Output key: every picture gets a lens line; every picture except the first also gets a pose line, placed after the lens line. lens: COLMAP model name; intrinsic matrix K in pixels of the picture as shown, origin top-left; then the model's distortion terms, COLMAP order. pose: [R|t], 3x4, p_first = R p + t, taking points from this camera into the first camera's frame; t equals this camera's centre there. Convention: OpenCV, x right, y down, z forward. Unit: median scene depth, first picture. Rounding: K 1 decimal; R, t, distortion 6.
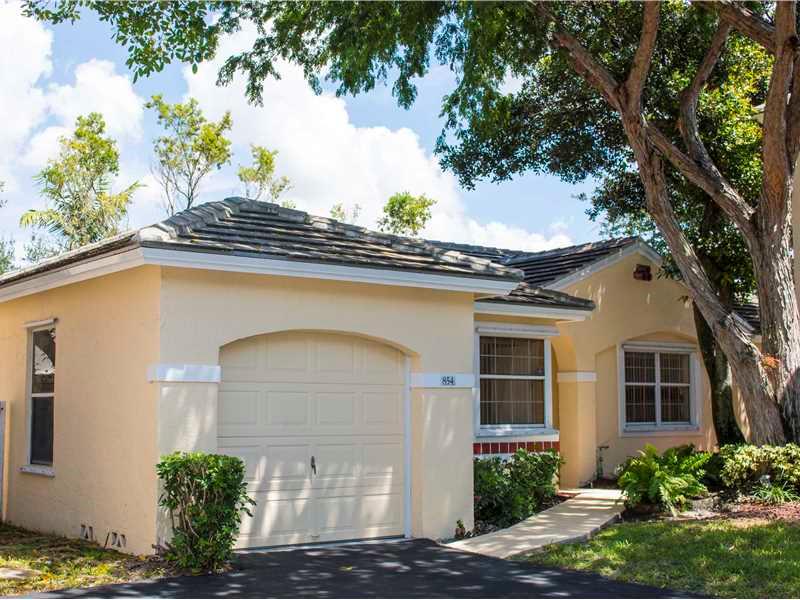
lens RADIAL K [[998.4, 0, 400.0], [0, 998.4, 300.0], [0, 0, 1]] dist [-0.027057, -0.013597]
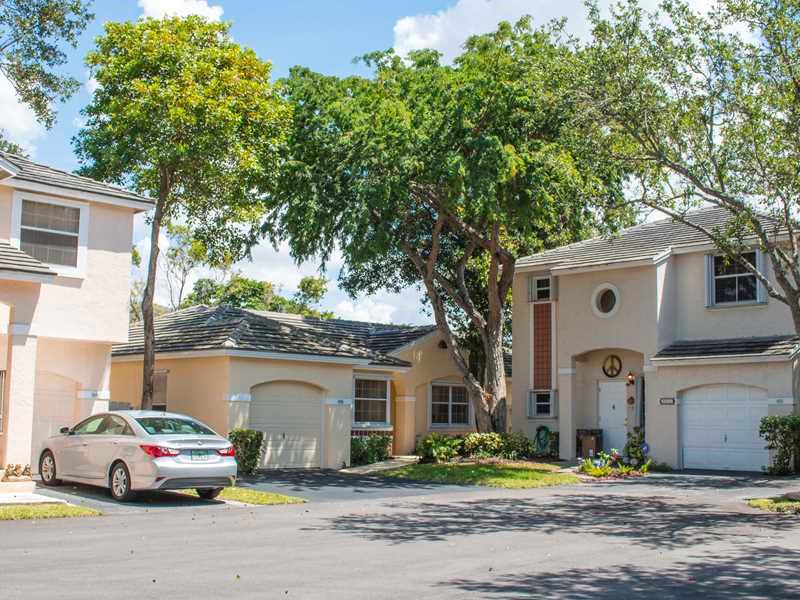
lens RADIAL K [[916.9, 0, 400.0], [0, 916.9, 300.0], [0, 0, 1]] dist [-0.134248, 0.001110]
pose [[0.991635, 0.033720, 0.124593, -0.076161], [-0.031746, 0.999337, -0.017798, -0.104681], [-0.125111, 0.013694, 0.992048, -0.966110]]
